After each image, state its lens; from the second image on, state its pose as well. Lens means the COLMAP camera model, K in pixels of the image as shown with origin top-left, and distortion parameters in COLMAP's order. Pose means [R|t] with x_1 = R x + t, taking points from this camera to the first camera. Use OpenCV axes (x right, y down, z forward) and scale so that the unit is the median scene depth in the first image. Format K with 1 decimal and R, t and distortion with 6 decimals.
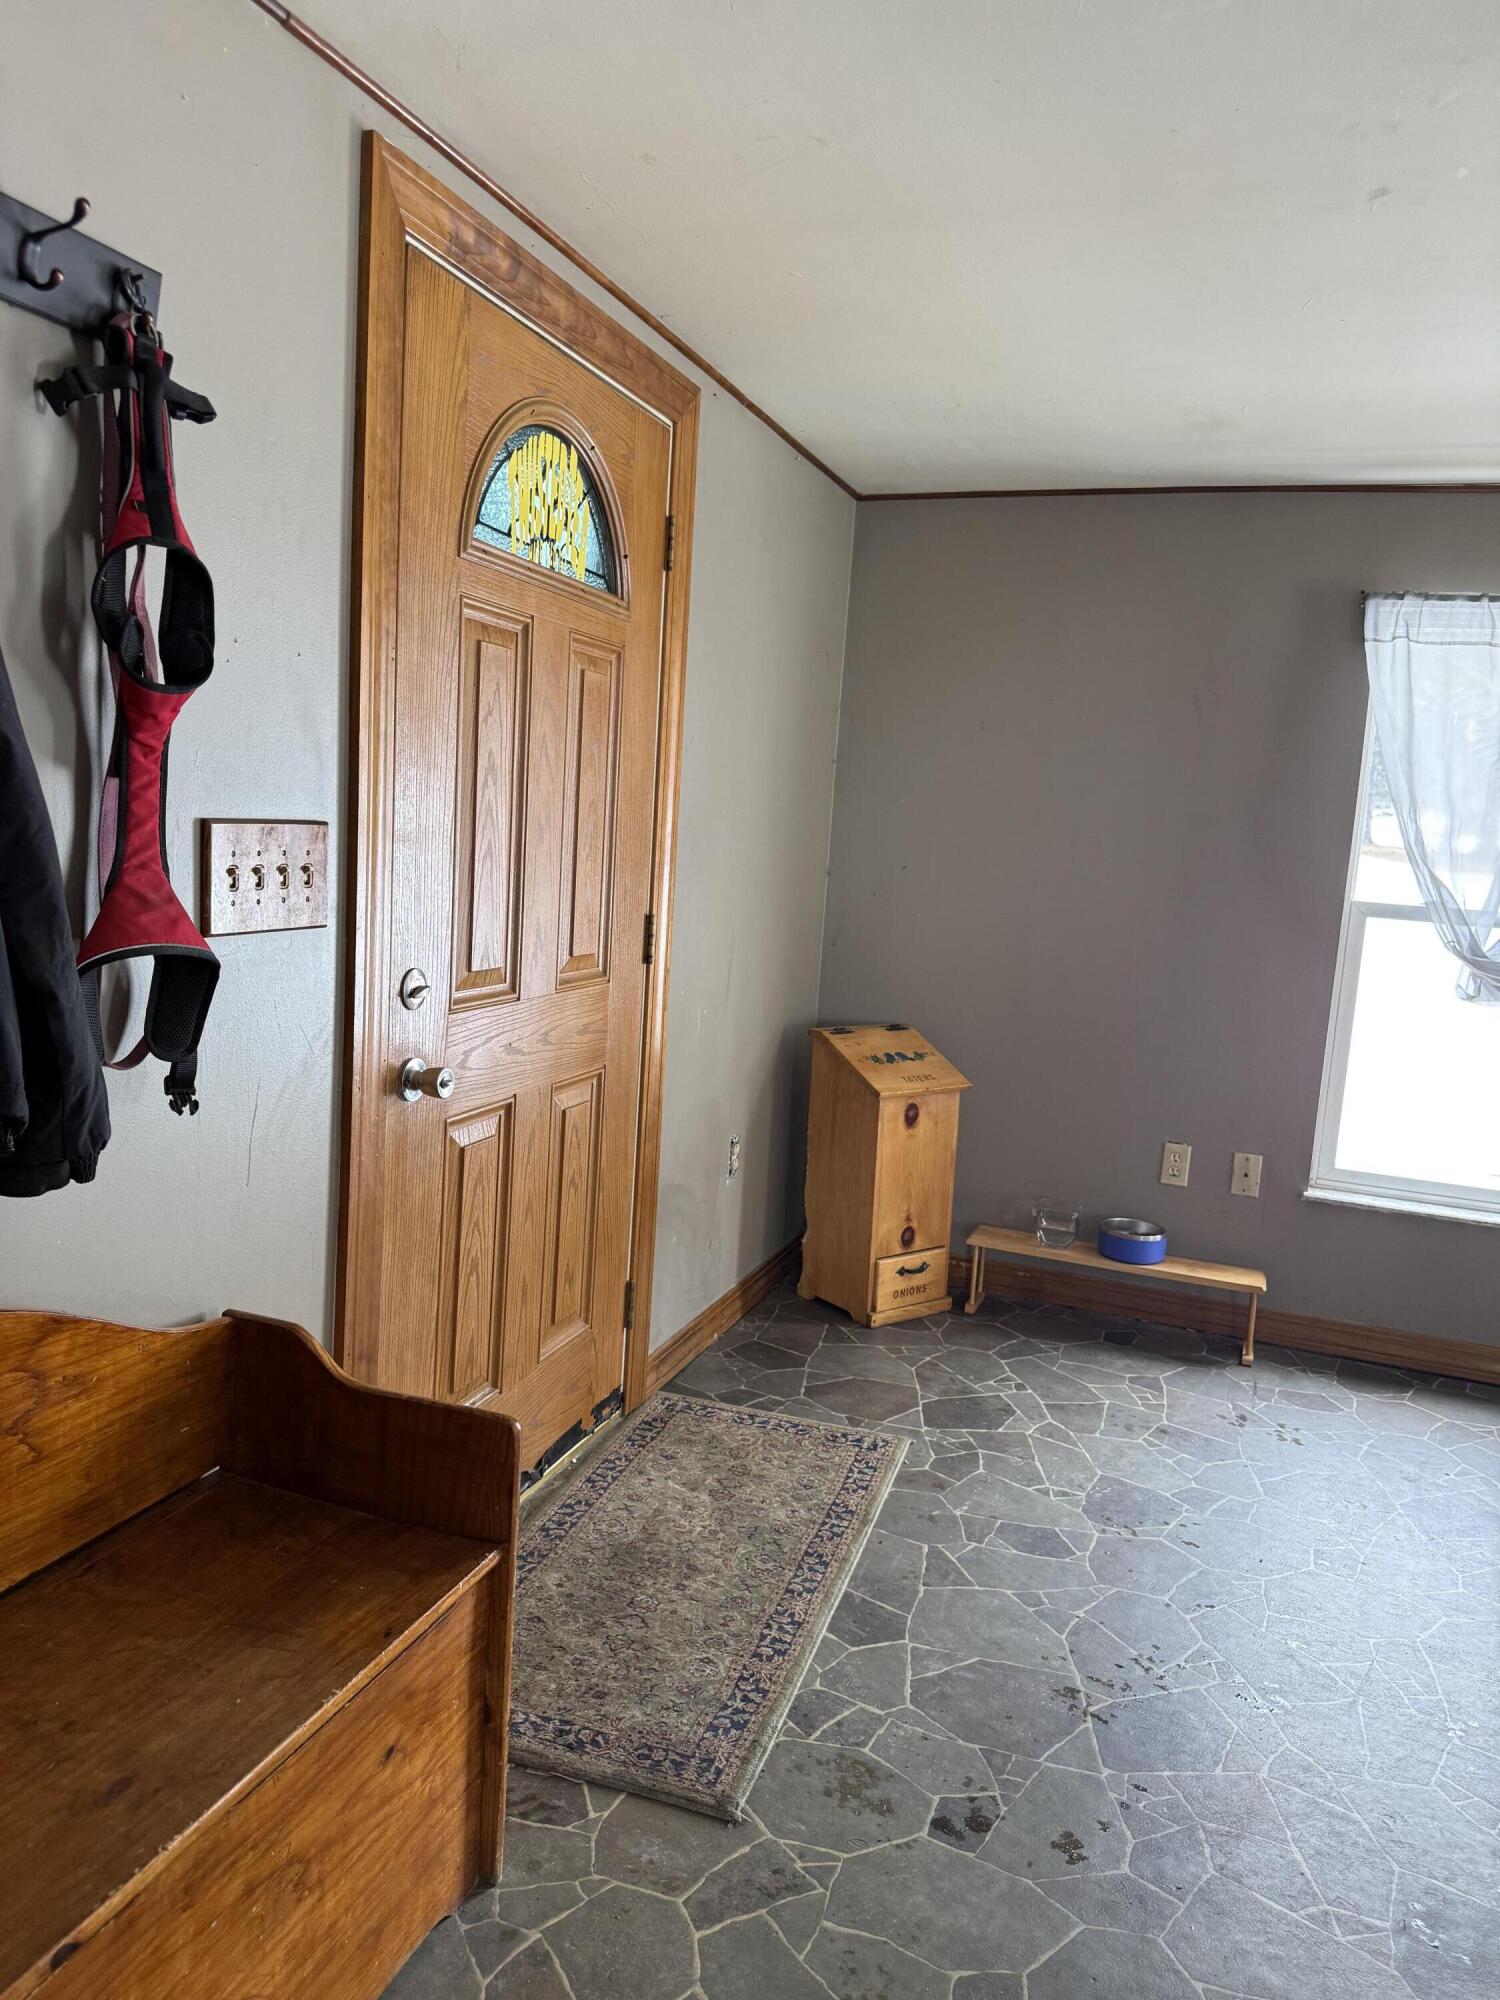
lens RADIAL K [[1402.8, 0, 744.8], [0, 1402.8, 1007.0], [0, 0, 1]] dist [0.048288, -0.057497]
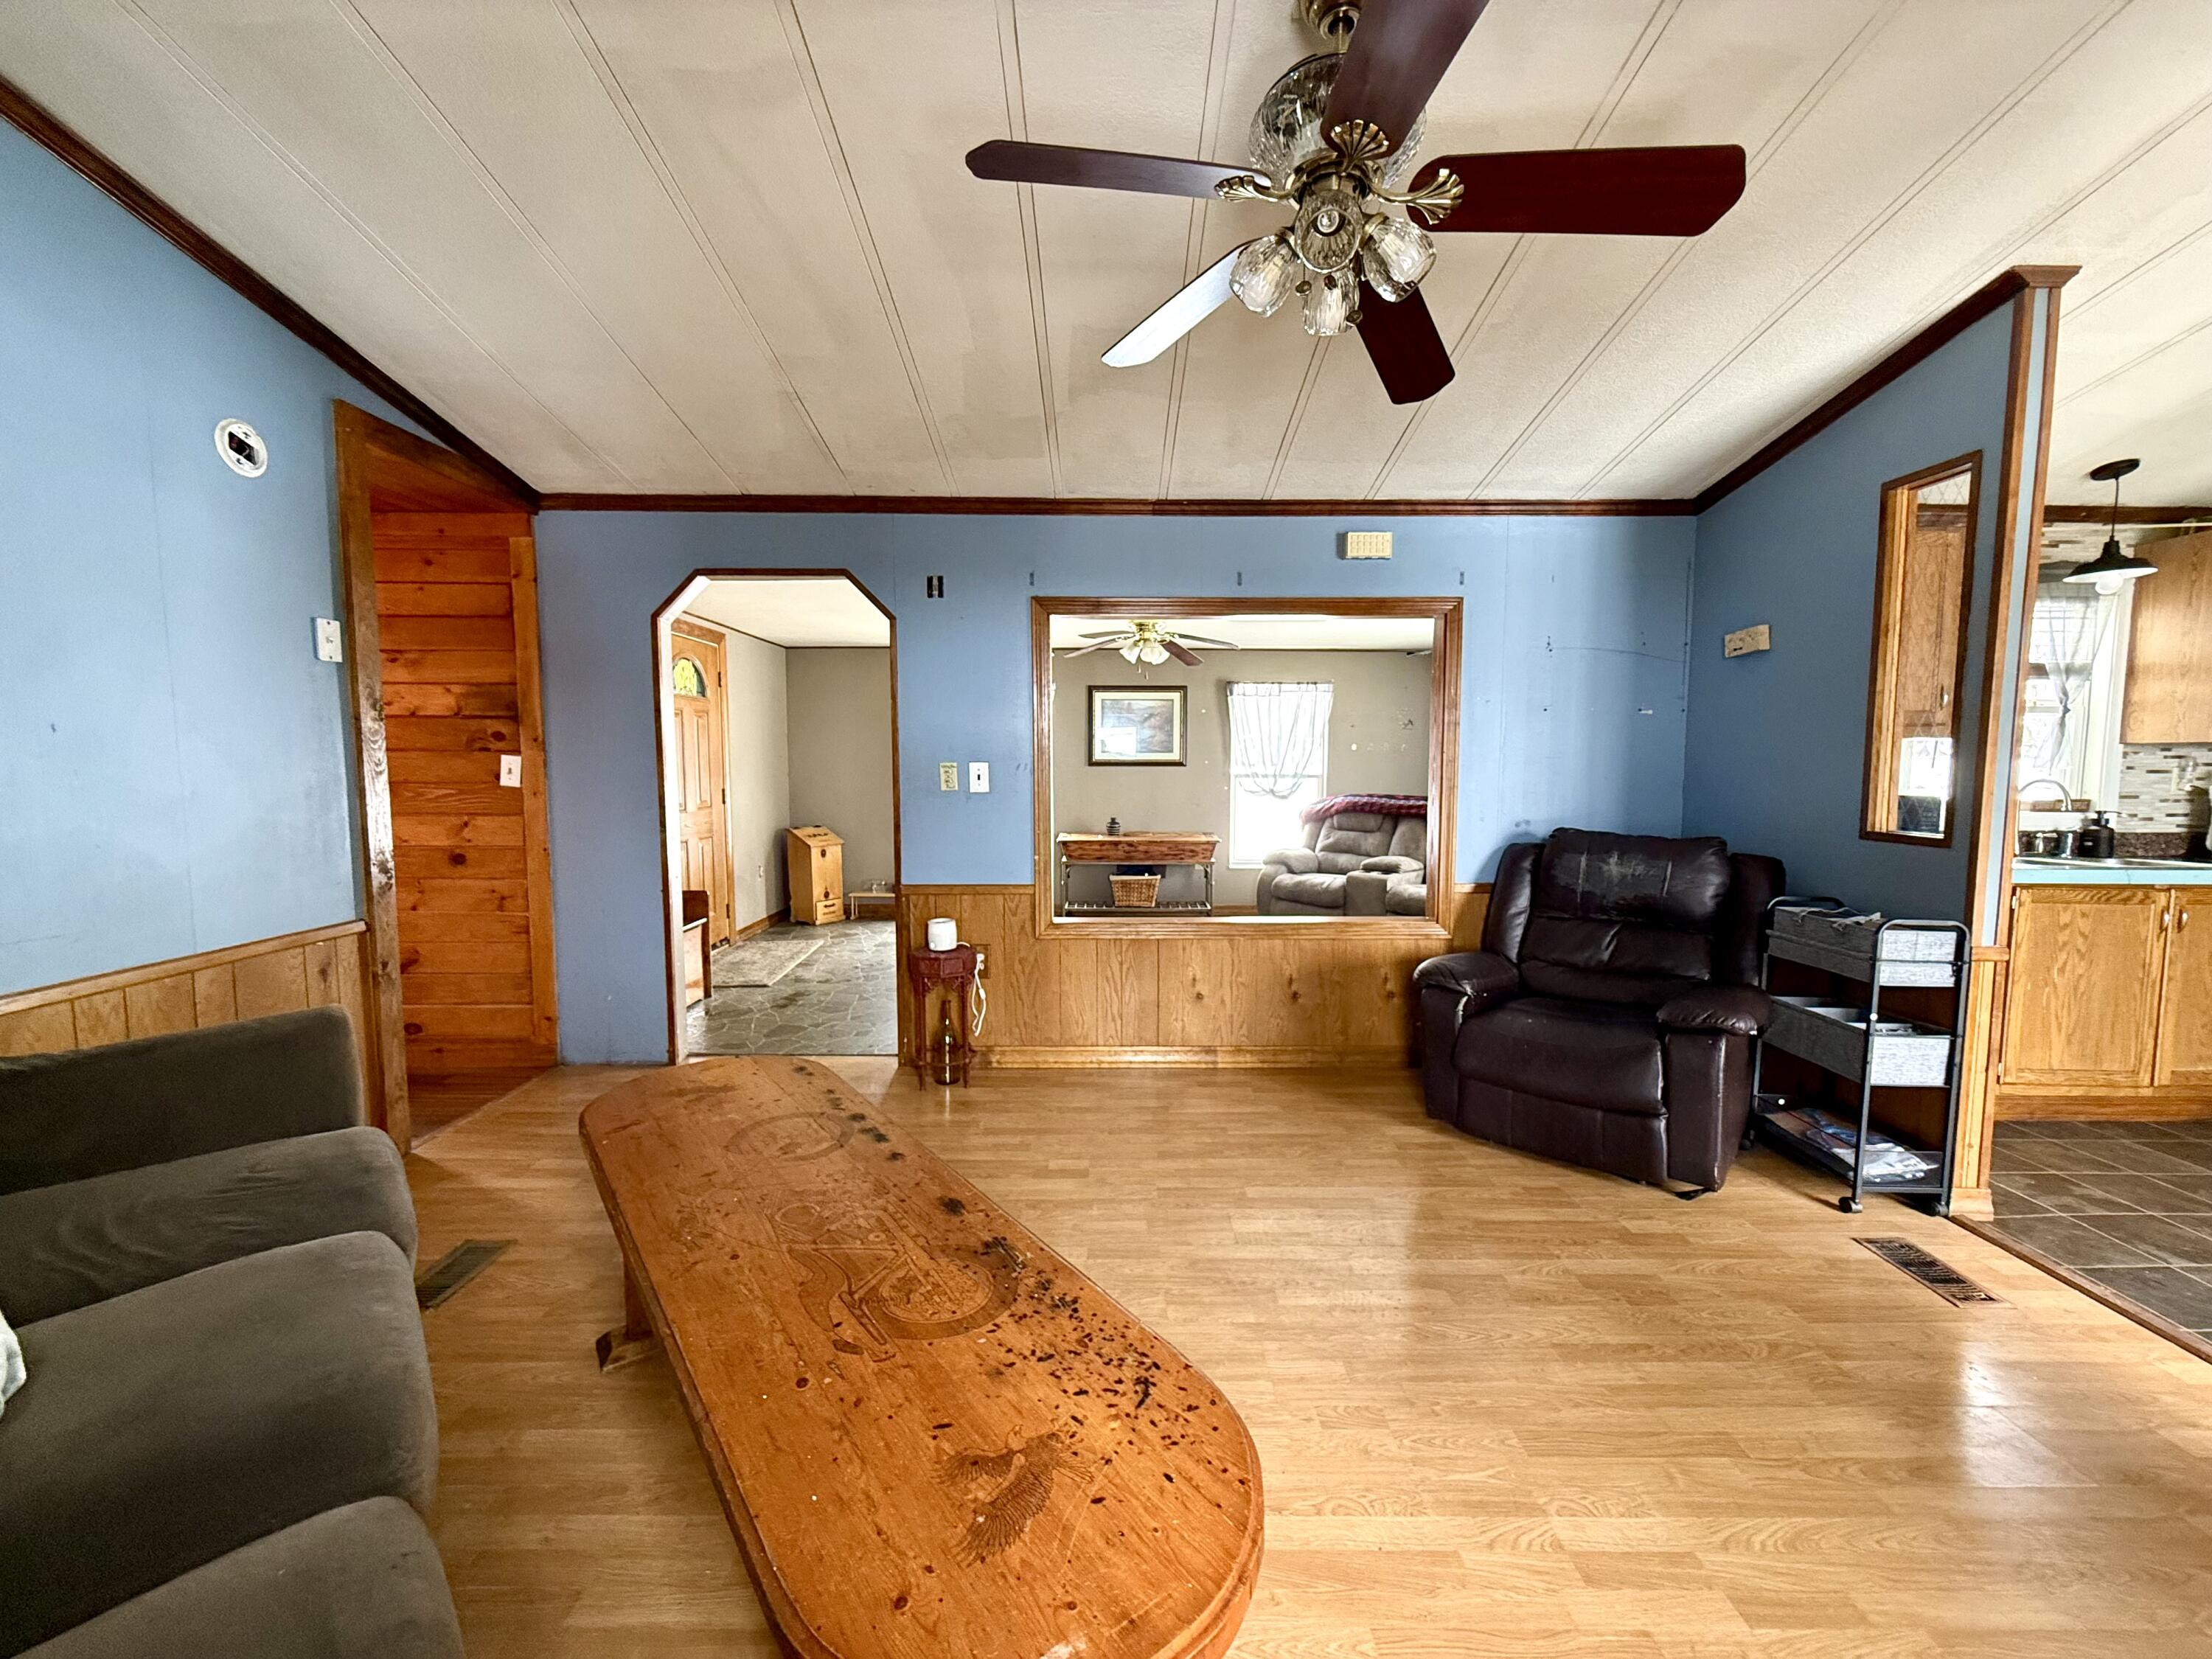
lens RADIAL K [[877.6, 0, 1107.4], [0, 877.6, 834.3], [0, 0, 1]] dist [-0.004267, -0.000814]
pose [[0.932644, -0.091985, 0.348875, 0.049745], [0.105481, 0.994223, -0.019840, 0.196425], [-0.345035, 0.055304, 0.936959, -1.373894]]
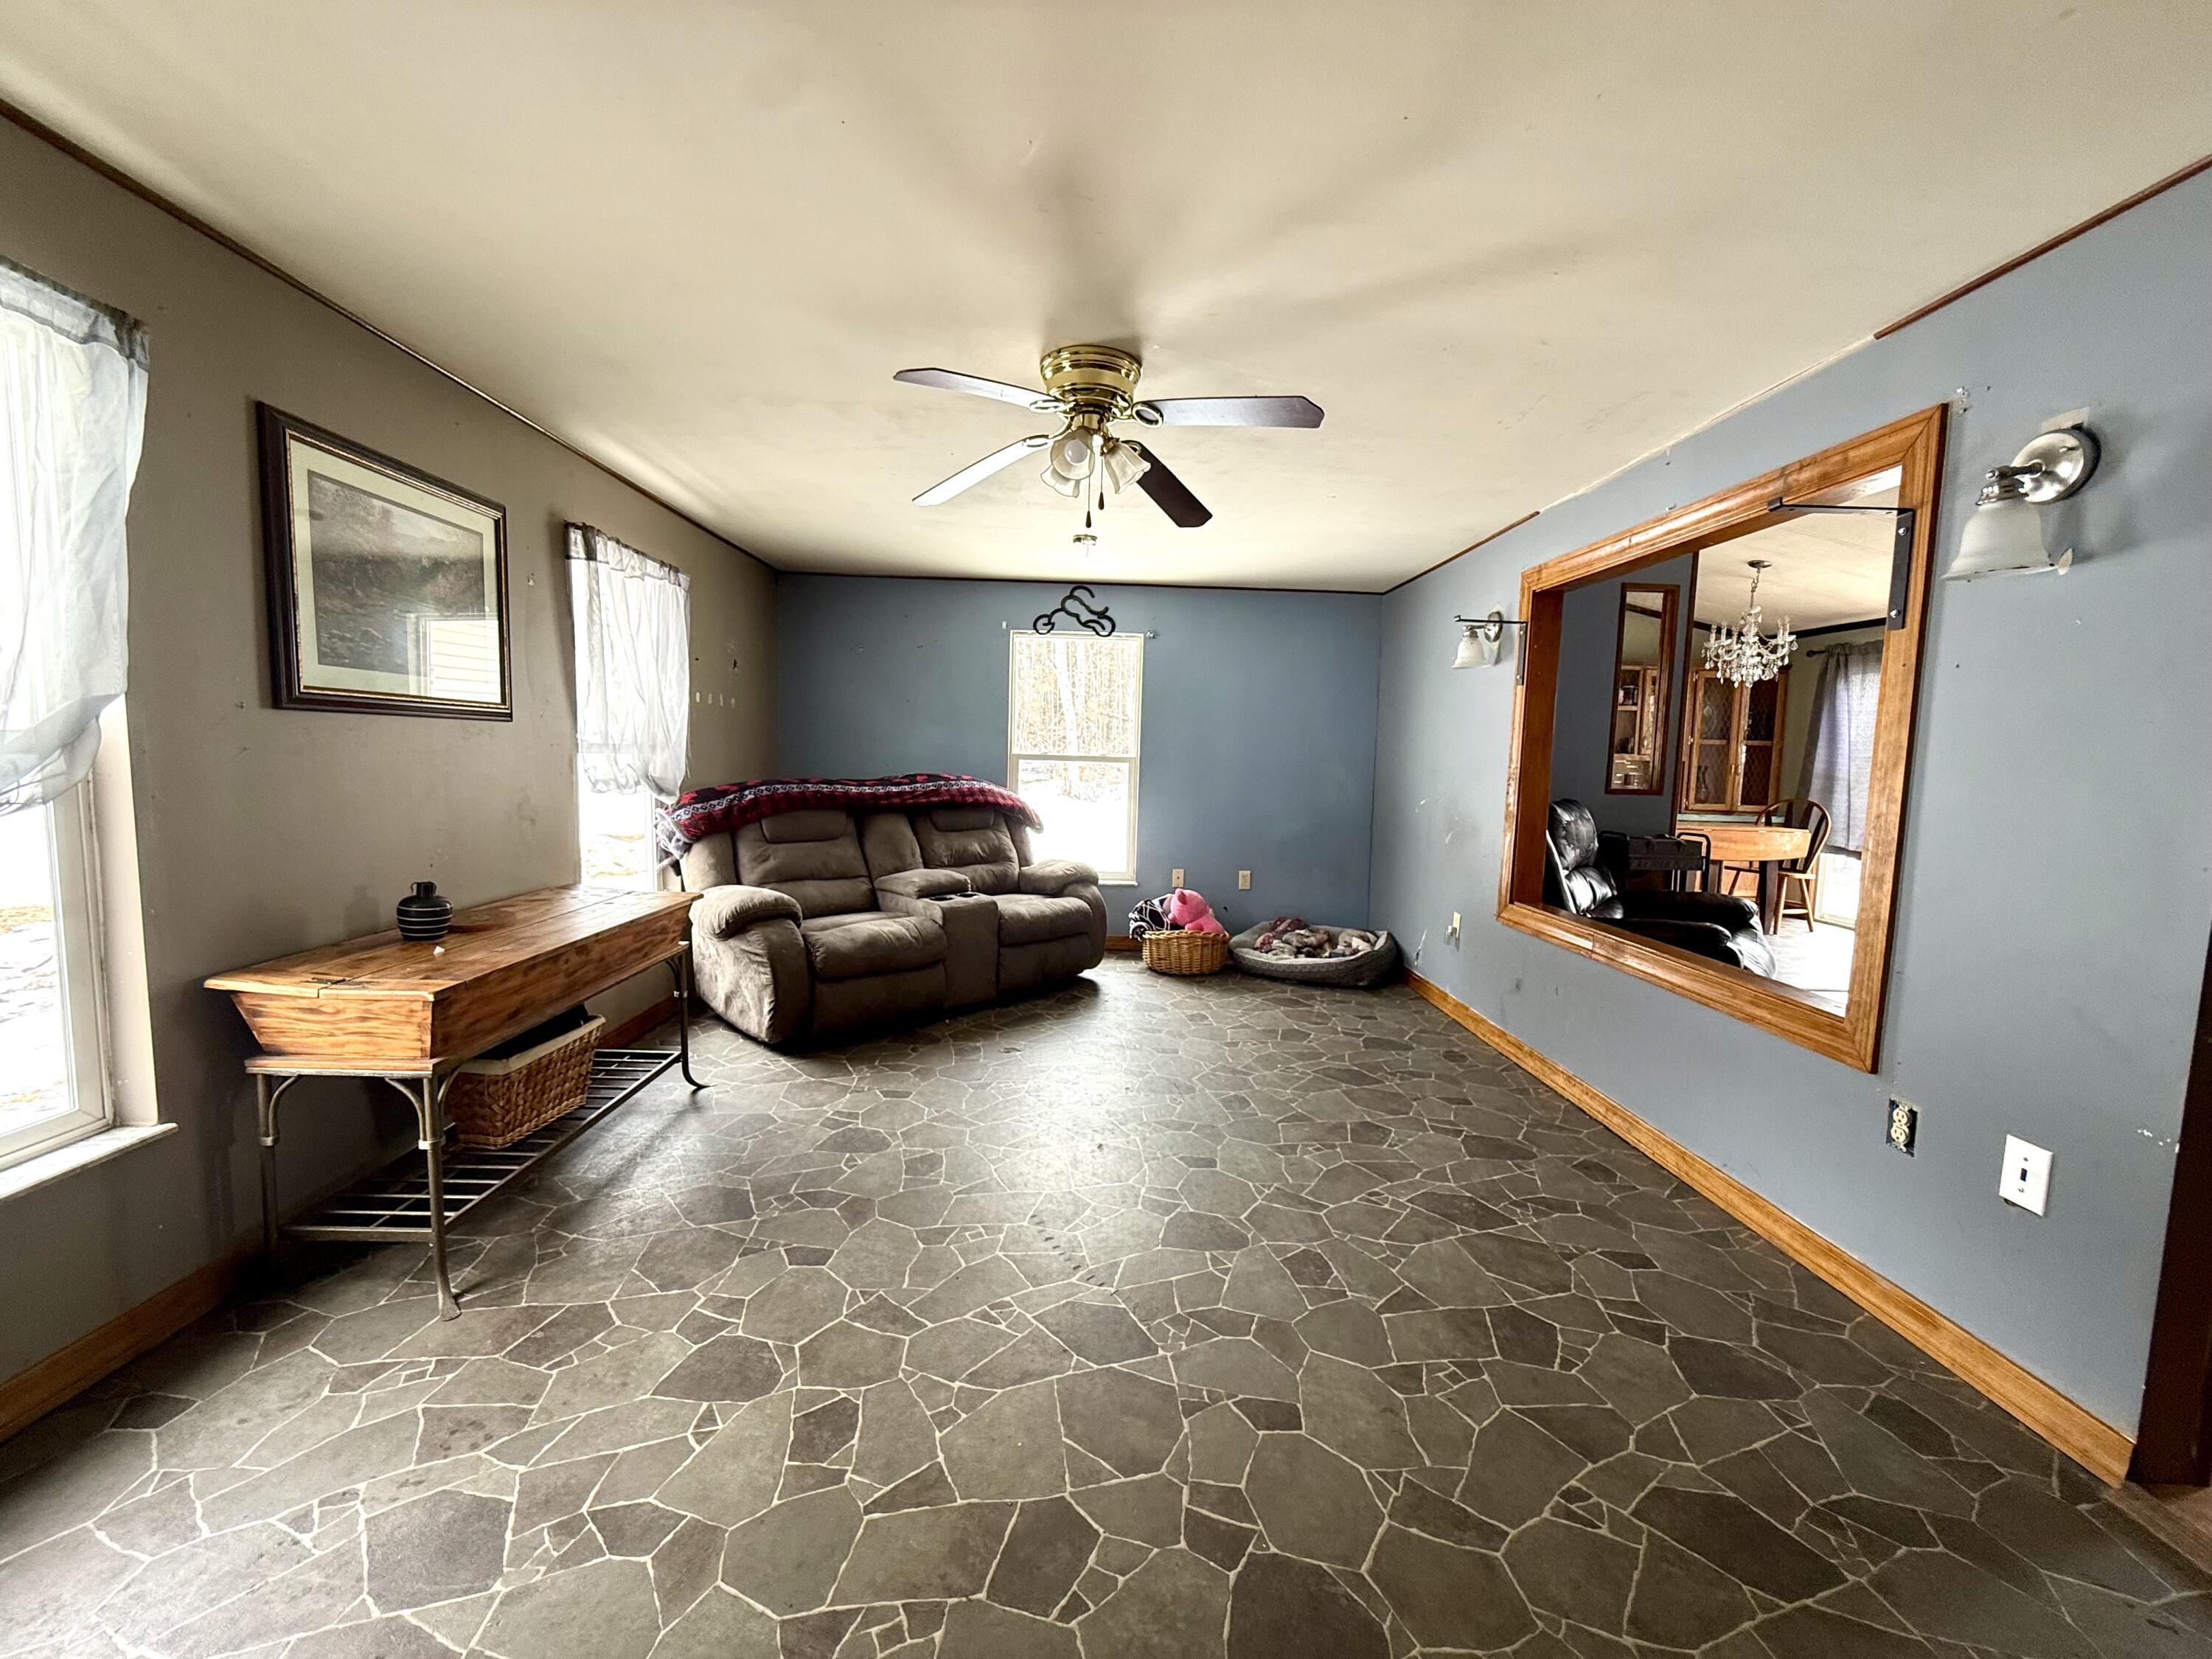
lens RADIAL K [[877.6, 0, 1117.8], [0, 877.6, 833.2], [0, 0, 1]] dist [-0.004267, -0.000814]
pose [[-0.381112, -0.157067, 0.911089, 0.017044], [0.074383, 0.977059, 0.199555, -0.071670], [-0.921532, 0.143822, -0.360686, 0.860790]]
